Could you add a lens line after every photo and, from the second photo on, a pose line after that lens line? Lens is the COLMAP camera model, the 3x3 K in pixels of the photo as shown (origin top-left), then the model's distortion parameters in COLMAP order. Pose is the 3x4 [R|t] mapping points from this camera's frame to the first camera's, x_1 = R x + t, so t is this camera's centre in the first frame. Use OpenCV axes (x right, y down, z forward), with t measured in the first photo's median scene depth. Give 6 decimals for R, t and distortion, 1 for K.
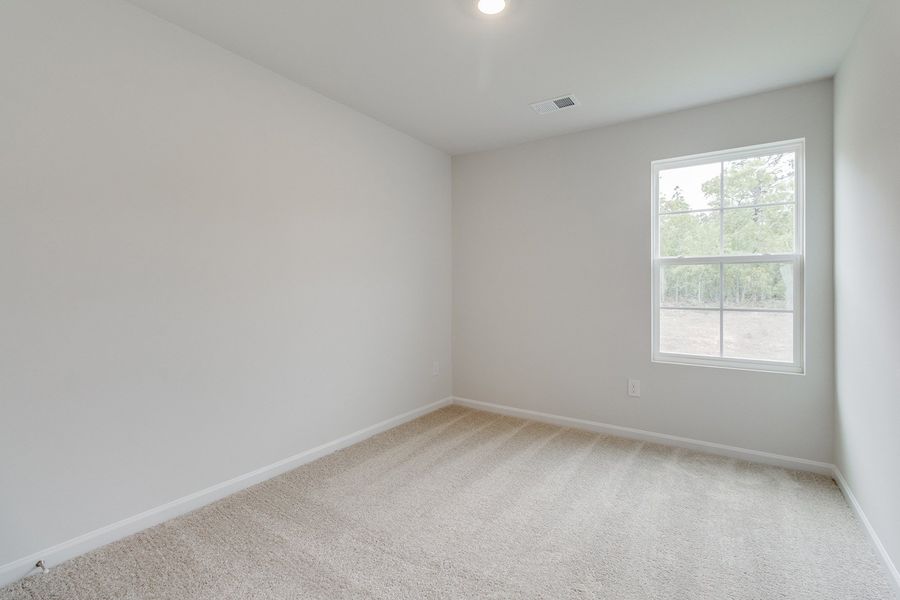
lens RADIAL K [[441.0, 0, 449.5], [0, 441.0, 293.6], [0, 0, 1]] dist [0.002729, -0.000426]
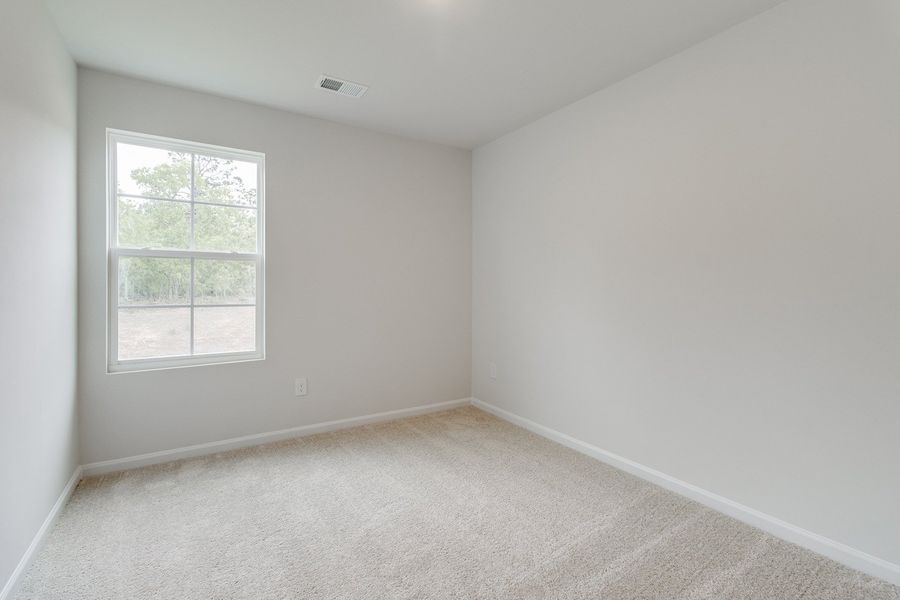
lens RADIAL K [[465.3, 0, 461.9], [0, 465.3, 284.8], [0, 0, 1]] dist [0.001493, -0.000792]
pose [[0.318158, -0.001366, 0.948037, -0.107706], [0.010191, 0.999946, -0.001979, -0.001694], [-0.947983, 0.010291, 0.318155, 0.075932]]
